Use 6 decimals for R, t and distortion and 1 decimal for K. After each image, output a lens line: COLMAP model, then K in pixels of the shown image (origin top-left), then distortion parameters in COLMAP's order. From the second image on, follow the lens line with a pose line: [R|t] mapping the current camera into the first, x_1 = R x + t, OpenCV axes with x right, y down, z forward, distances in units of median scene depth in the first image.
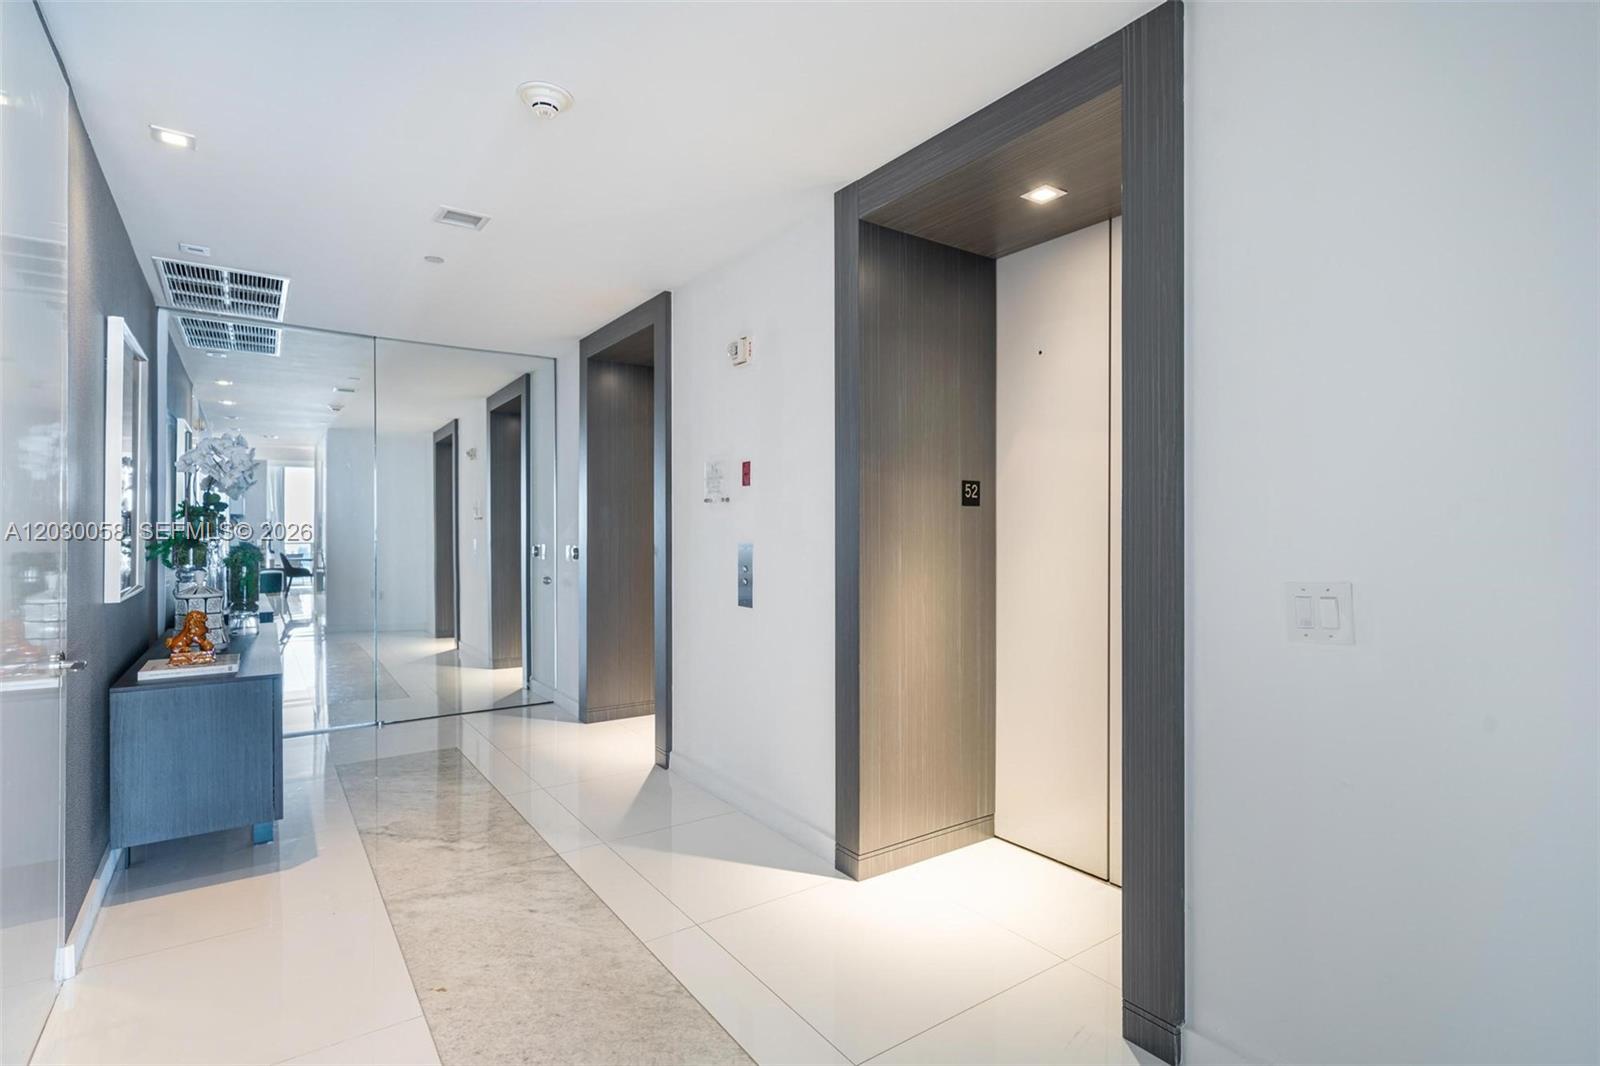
lens RADIAL K [[760.4, 0, 794.4], [0, 760.4, 537.8], [0, 0, 1]] dist [-0.021372, 0.000673]
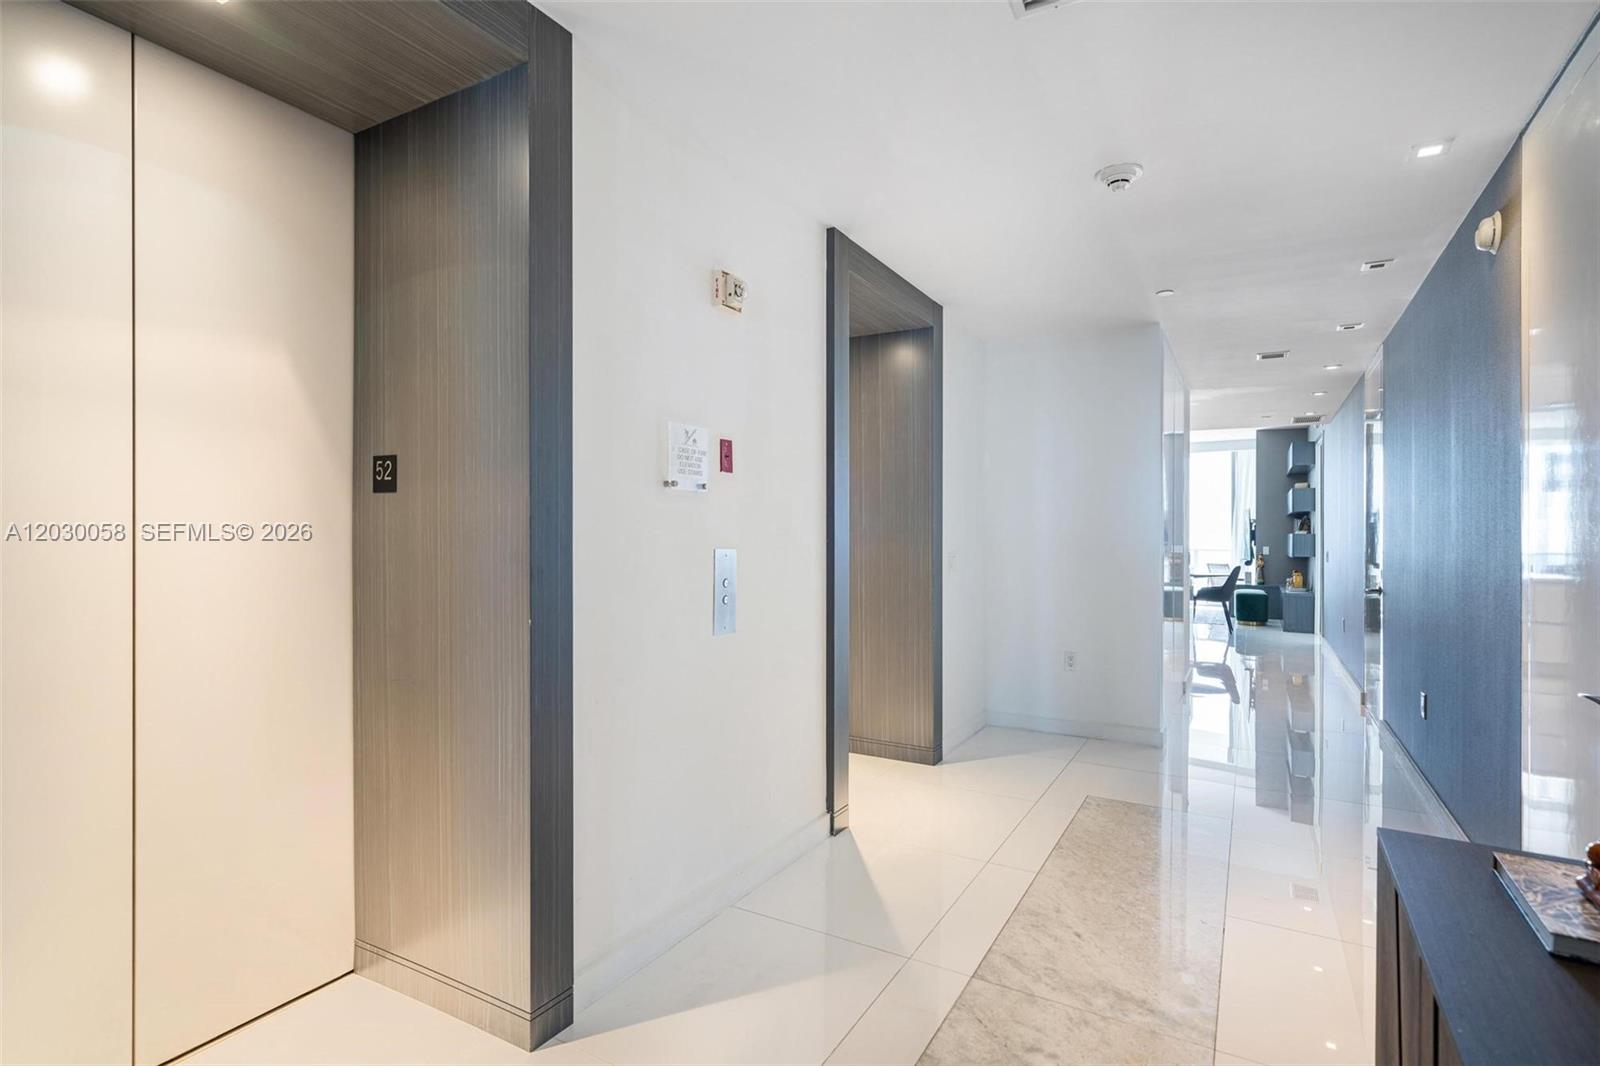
lens RADIAL K [[800.4, 0, 794.3], [0, 800.4, 525.5], [0, 0, 1]] dist [0.003455, 0.000440]
pose [[-0.415088, -0.006269, 0.909759, -0.611607], [-0.003268, 0.999980, 0.005400, -0.015325], [-0.909775, -0.000731, -0.415101, 0.956975]]
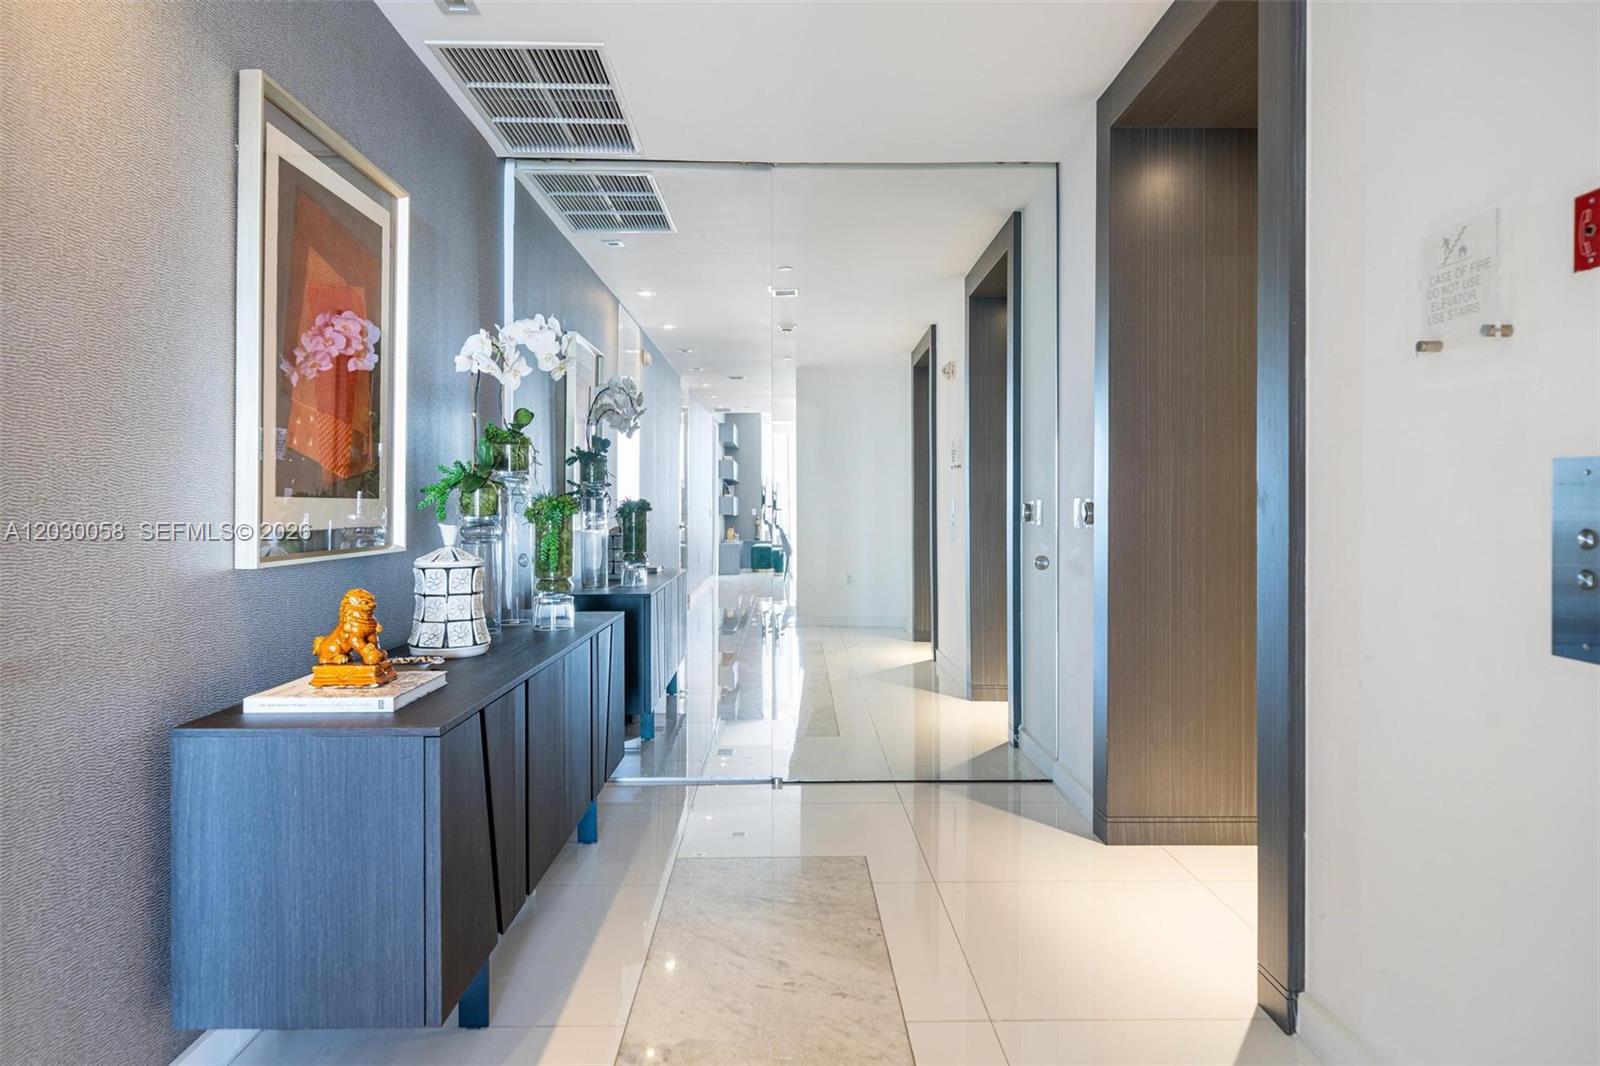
lens RADIAL K [[1008.3, 0, 808.1], [0, 1008.3, 500.4], [0, 0, 1]] dist [0.025035, 0.002060]
pose [[0.834422, 0.000930, -0.551126, -0.075108], [-0.007274, 0.999930, -0.009326, 0.023679], [0.551078, 0.011791, 0.834370, 0.360981]]
